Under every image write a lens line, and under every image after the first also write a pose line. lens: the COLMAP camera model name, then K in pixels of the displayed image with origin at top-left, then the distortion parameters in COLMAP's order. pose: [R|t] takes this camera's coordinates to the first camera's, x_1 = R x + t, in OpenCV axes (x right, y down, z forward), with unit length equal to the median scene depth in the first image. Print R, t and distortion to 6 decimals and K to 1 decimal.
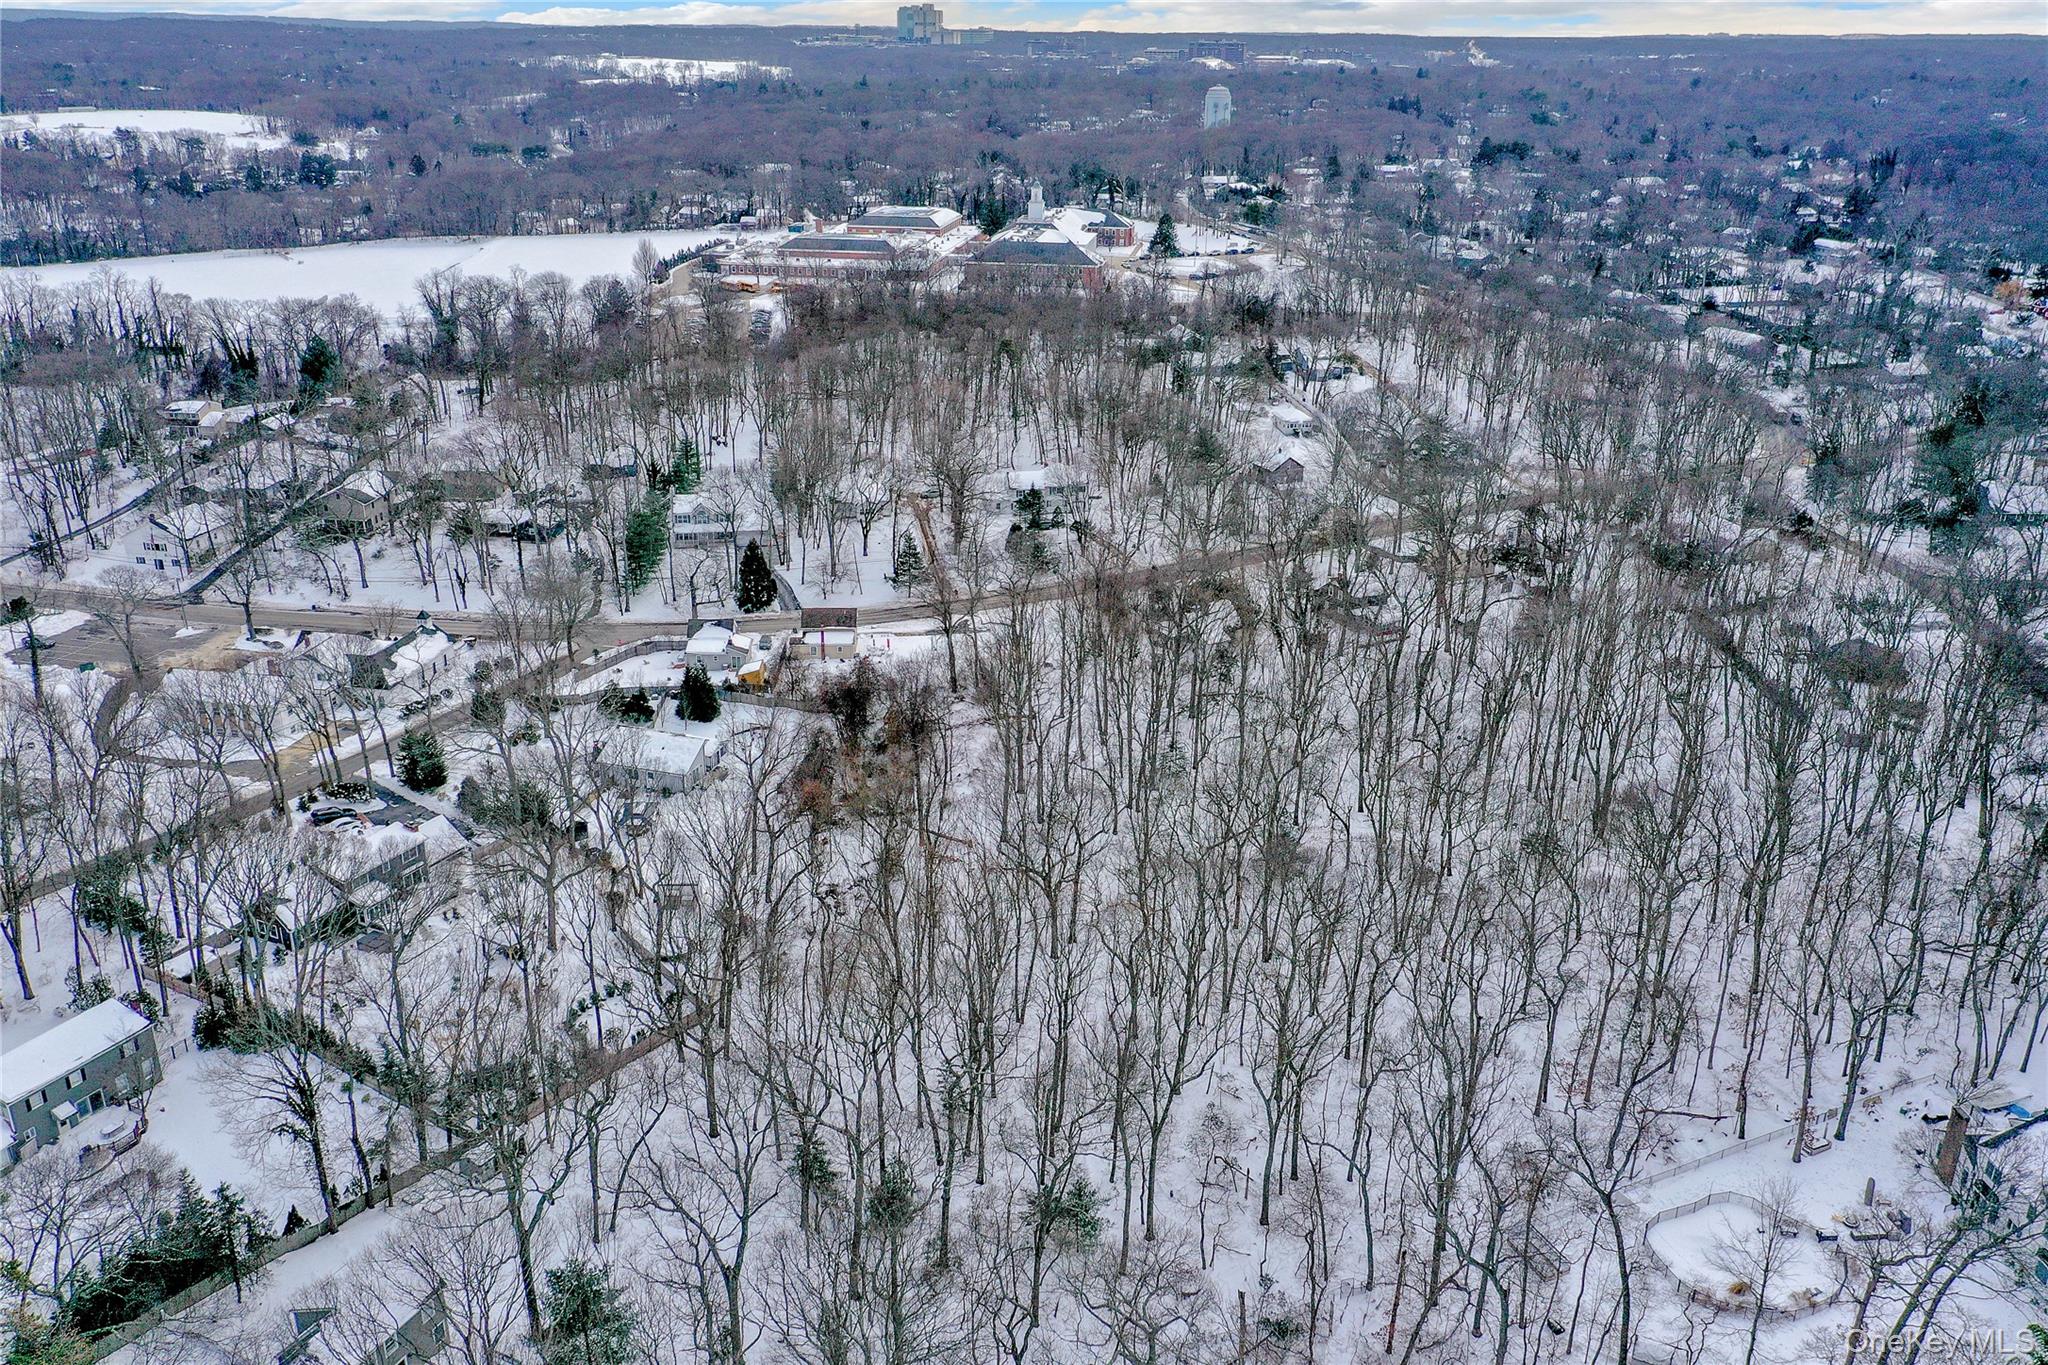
lens RADIAL K [[1630.2, 0, 1024.0], [0, 1630.2, 682.5], [0, 0, 1]] dist [0.006925, 0.001840]
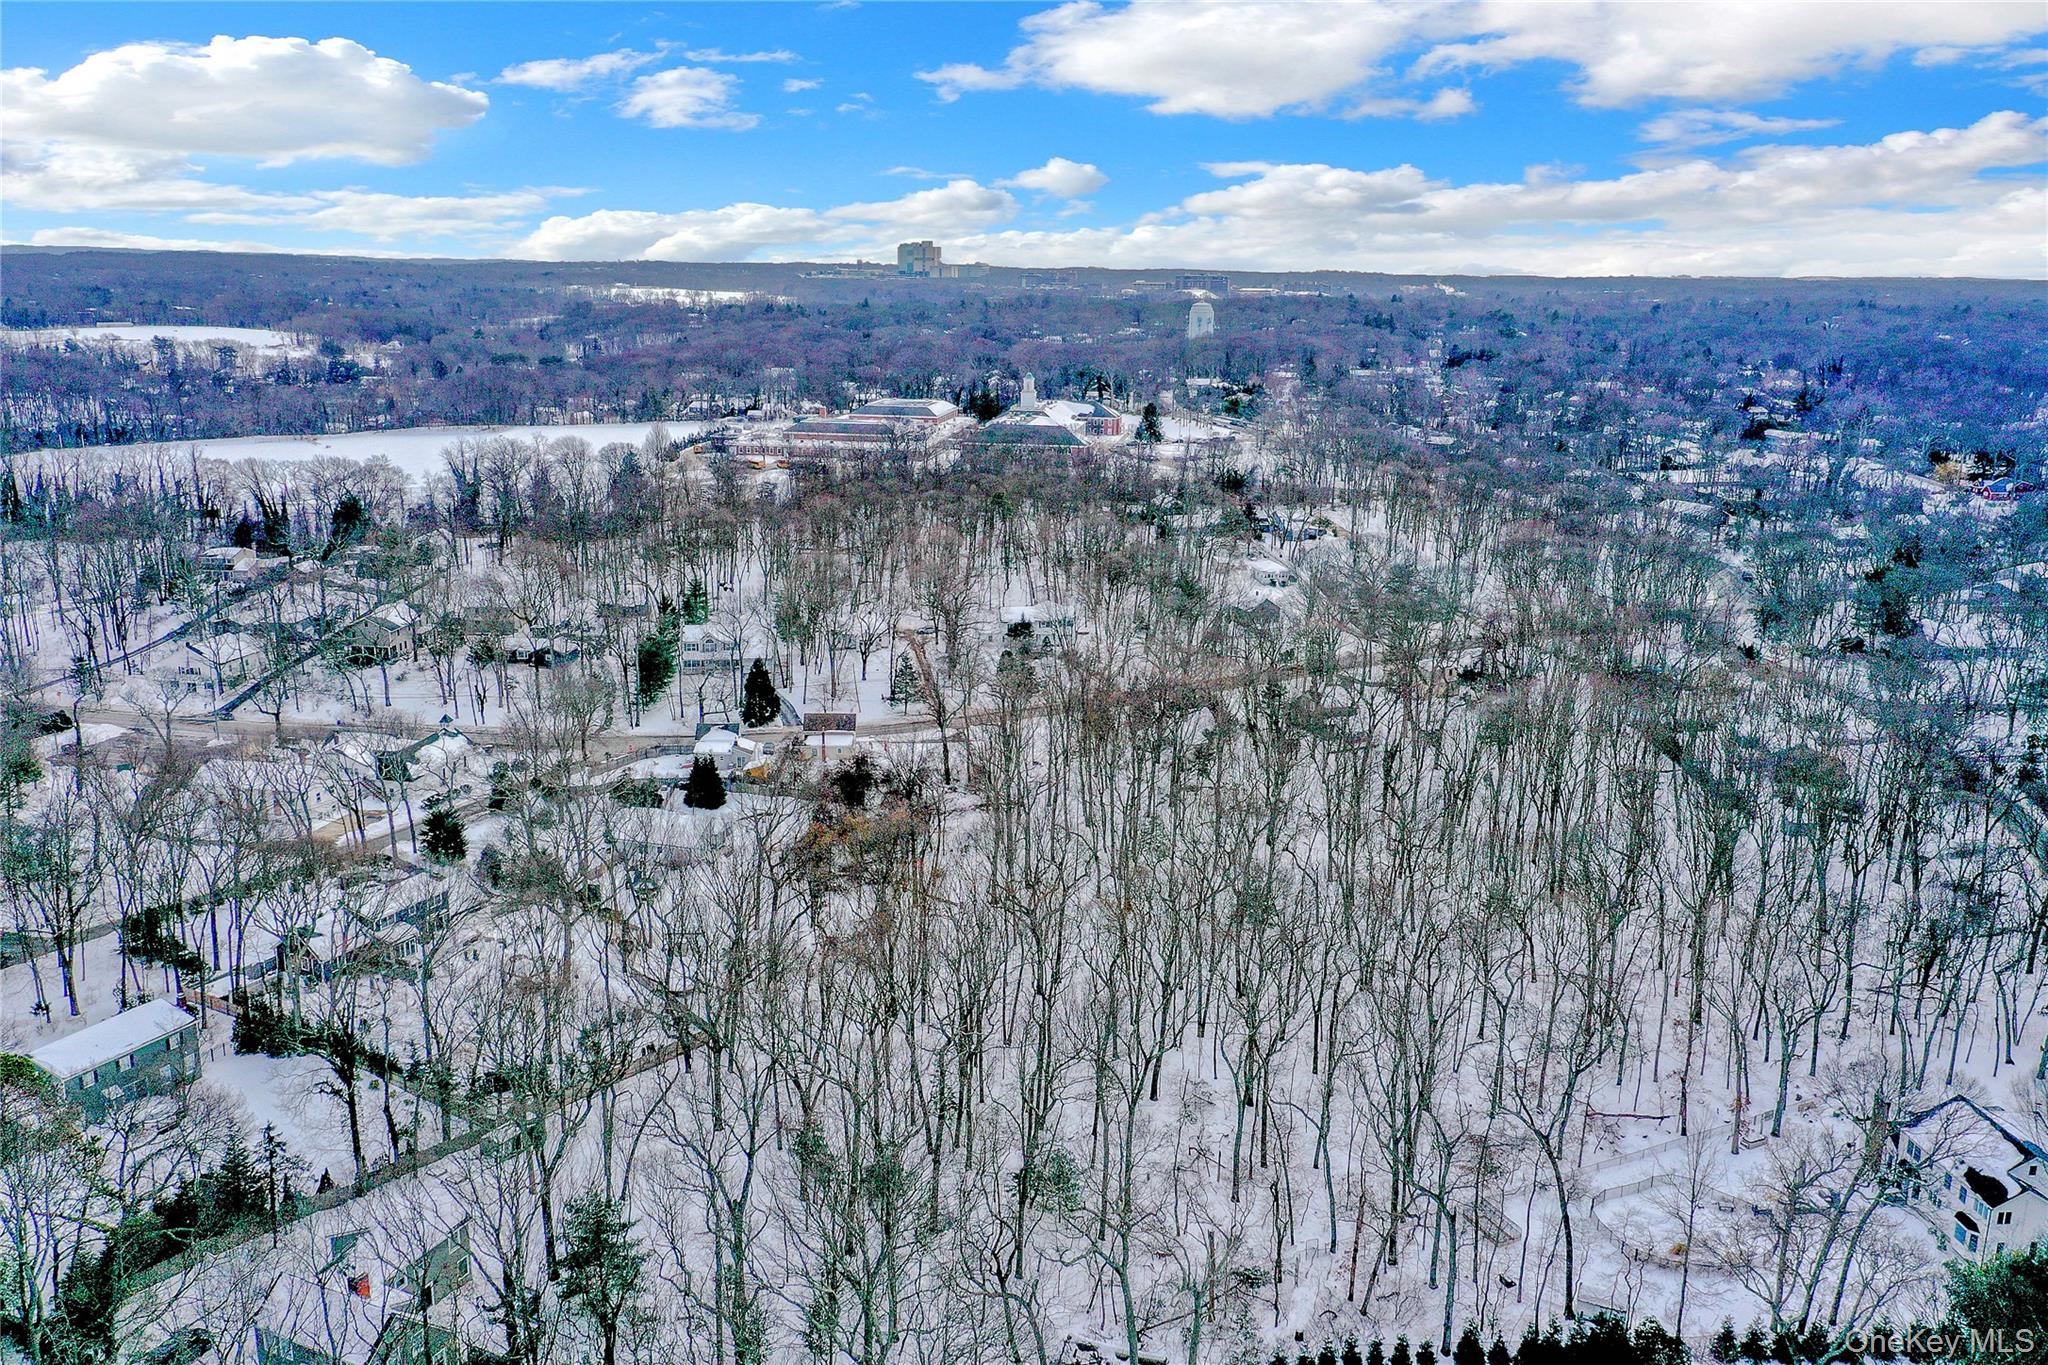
lens RADIAL K [[1630.2, 0, 1024.0], [0, 1630.2, 682.5], [0, 0, 1]] dist [0.006925, 0.001840]
pose [[0.999987, 0.003117, 0.004074, 0.001807], [-0.002548, 0.991115, -0.132985, 0.060540], [-0.004453, 0.132973, 0.991110, -0.043648]]
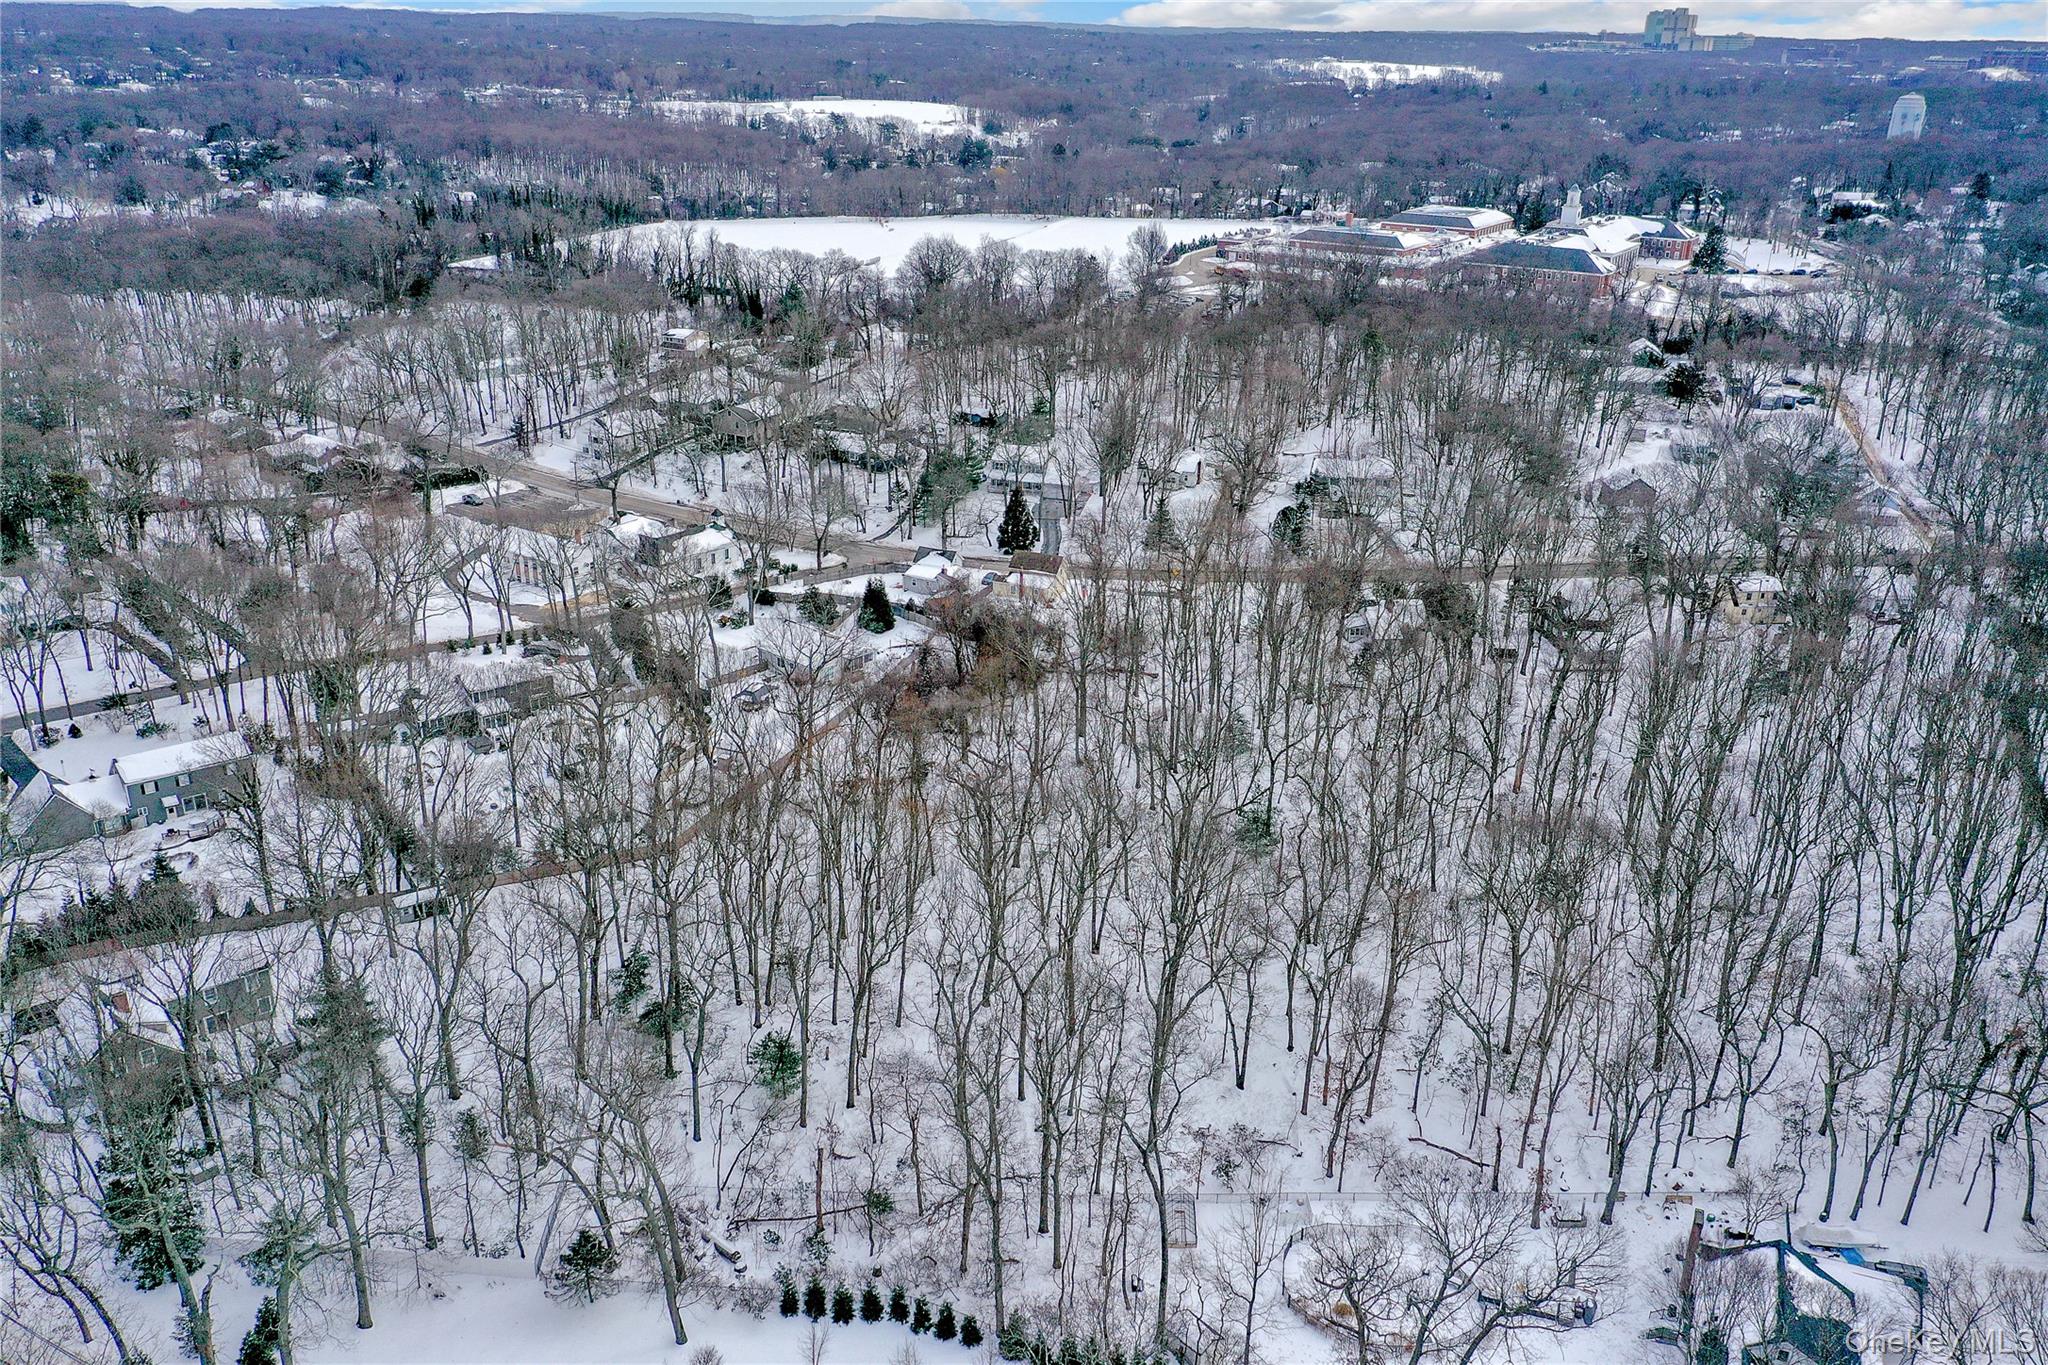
lens RADIAL K [[1627.6, 0, 1014.6], [0, 1627.6, 685.1], [0, 0, 1]] dist [0.016555, -0.002785]
pose [[0.906360, 0.163157, -0.389731, 0.236672], [-0.164148, 0.985948, 0.031015, 0.006875], [0.389315, 0.035863, 0.920406, 0.018837]]
